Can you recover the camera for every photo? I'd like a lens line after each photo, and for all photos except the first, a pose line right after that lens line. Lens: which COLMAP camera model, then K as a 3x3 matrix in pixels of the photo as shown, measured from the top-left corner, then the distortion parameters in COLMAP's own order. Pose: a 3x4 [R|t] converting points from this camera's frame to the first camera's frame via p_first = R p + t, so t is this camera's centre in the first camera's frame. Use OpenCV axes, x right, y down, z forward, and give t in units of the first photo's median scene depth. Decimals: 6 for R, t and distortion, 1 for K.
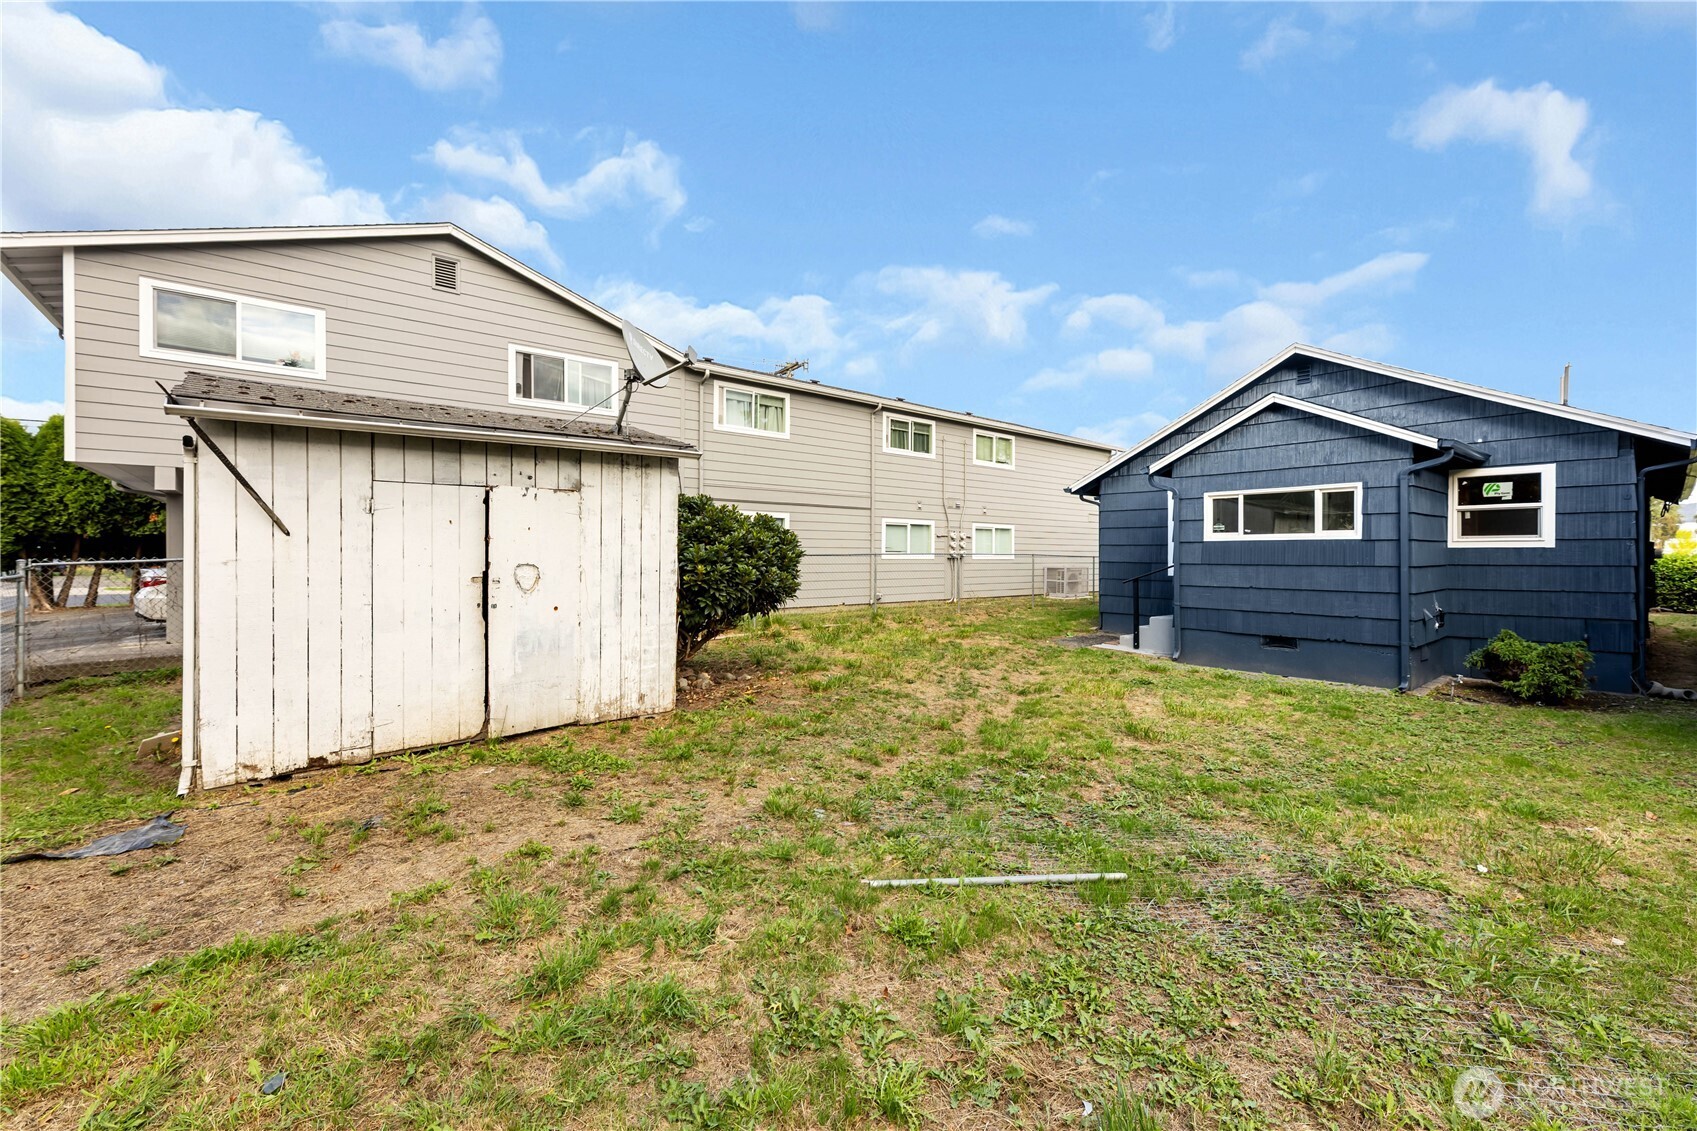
lens RADIAL K [[674.9, 0, 845.9], [0, 674.9, 555.0], [0, 0, 1]] dist [0.001957, 0.000340]
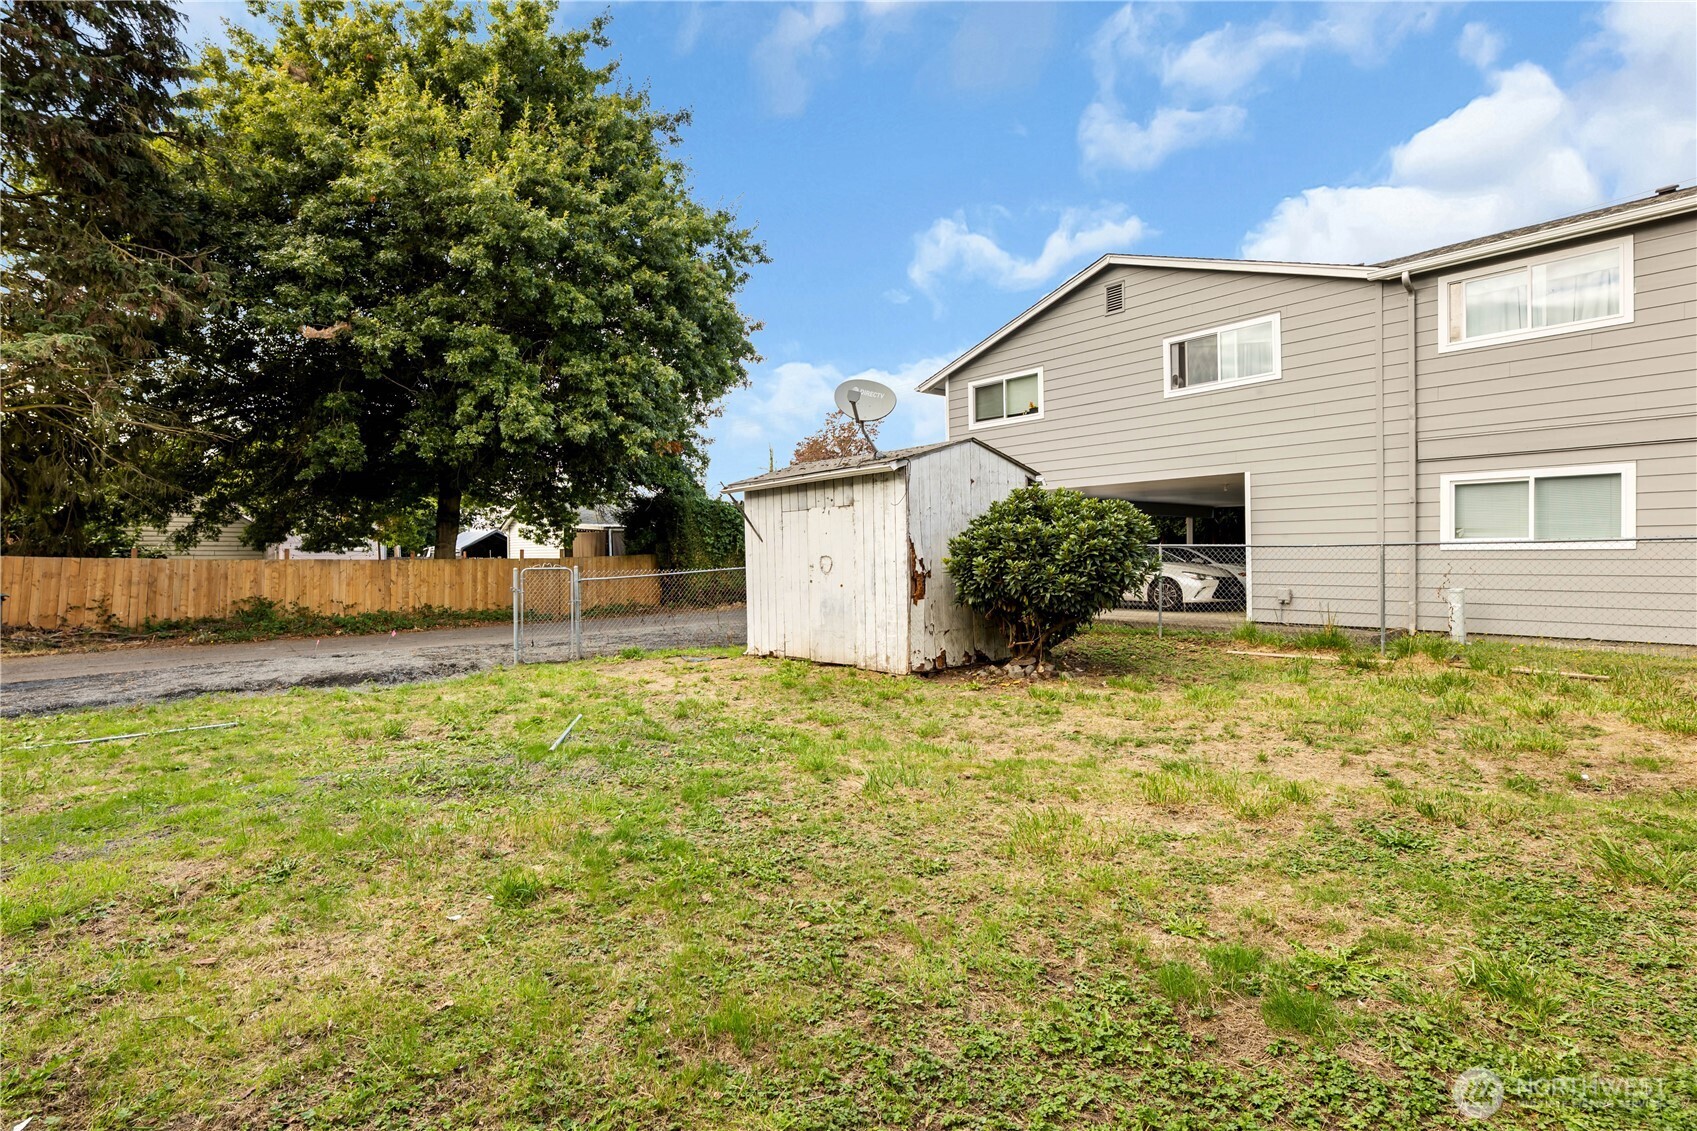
lens RADIAL K [[805.1, 0, 854.2], [0, 805.1, 556.8], [0, 0, 1]] dist [-0.003532, 0.000112]
pose [[0.027446, 0.002522, -0.999620, 0.818827], [0.009712, 0.999949, 0.002789, 0.006344], [0.999576, -0.009785, 0.027420, 0.588302]]
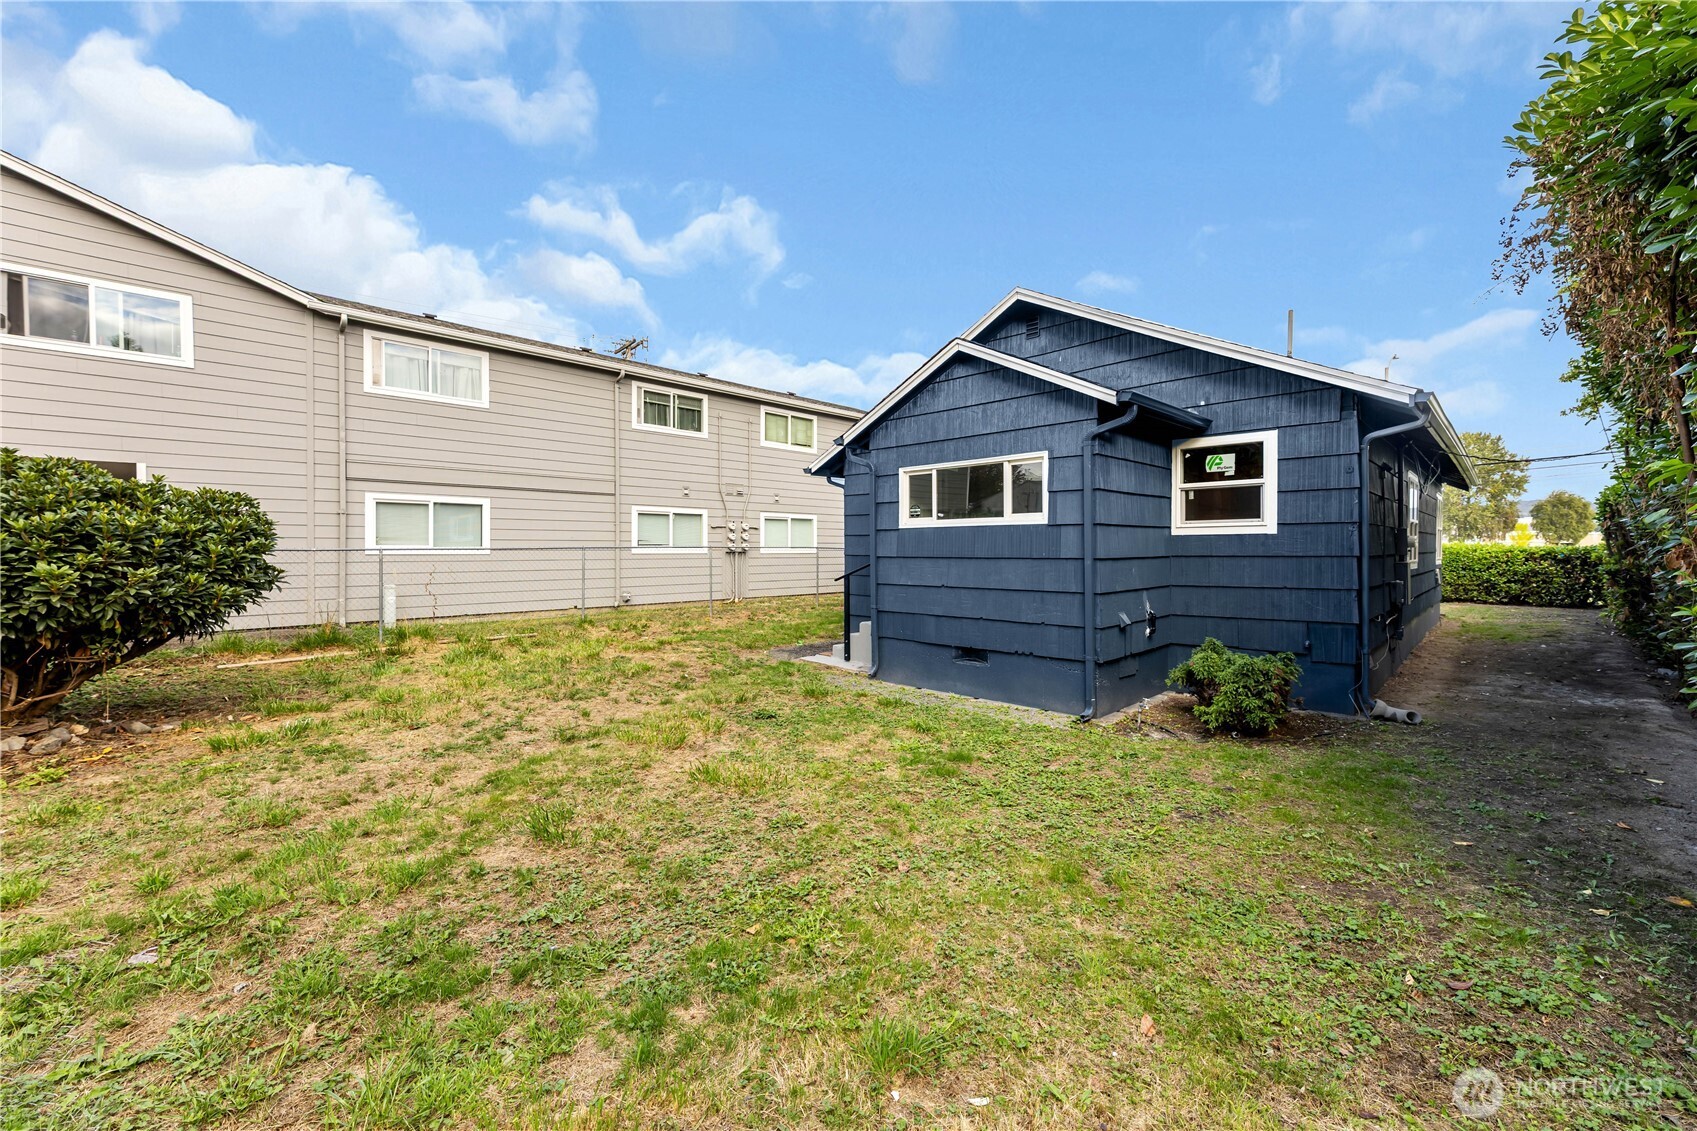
lens RADIAL K [[670.2, 0, 840.7], [0, 670.2, 554.4], [0, 0, 1]] dist [0.001157, 0.000467]
pose [[0.995224, -0.005893, 0.097438, 0.408164], [0.005296, 0.999966, 0.006390, 0.005157], [-0.097472, -0.005843, 0.995221, 0.229460]]
